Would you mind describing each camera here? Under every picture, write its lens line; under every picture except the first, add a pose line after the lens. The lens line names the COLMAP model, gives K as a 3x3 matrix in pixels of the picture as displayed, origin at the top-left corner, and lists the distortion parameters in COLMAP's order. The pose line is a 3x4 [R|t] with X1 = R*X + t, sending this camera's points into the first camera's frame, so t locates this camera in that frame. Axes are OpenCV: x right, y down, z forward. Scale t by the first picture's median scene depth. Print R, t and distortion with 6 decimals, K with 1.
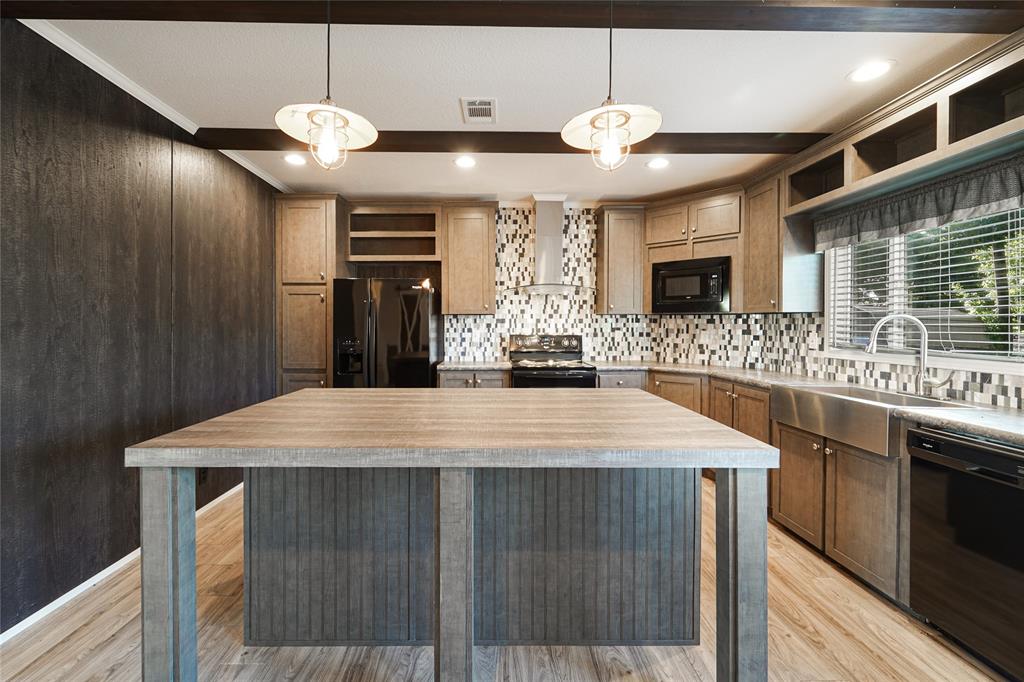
lens RADIAL K [[436.0, 0, 507.7], [0, 436.0, 330.6], [0, 0, 1]] dist [-0.001159, -0.000390]
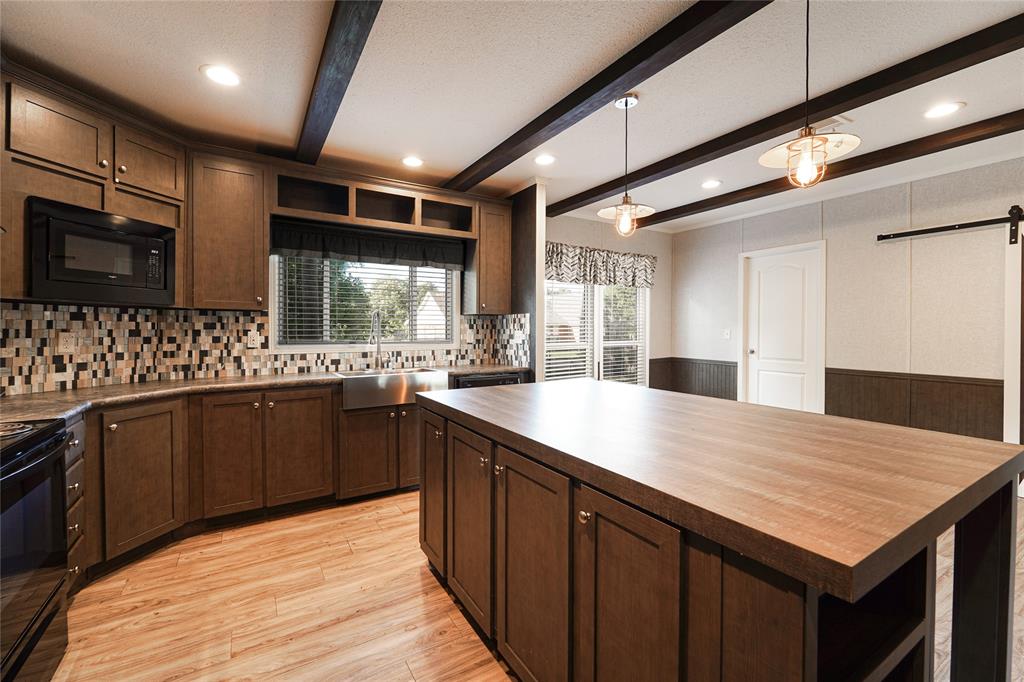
lens RADIAL K [[436.0, 0, 516.0], [0, 436.0, 336.7], [0, 0, 1]] dist [-0.001159, -0.000390]
pose [[-0.520805, -0.024585, 0.853322, -0.408497], [0.004308, 0.999497, 0.031426, -0.010320], [-0.853665, 0.020043, -0.520437, 0.873480]]
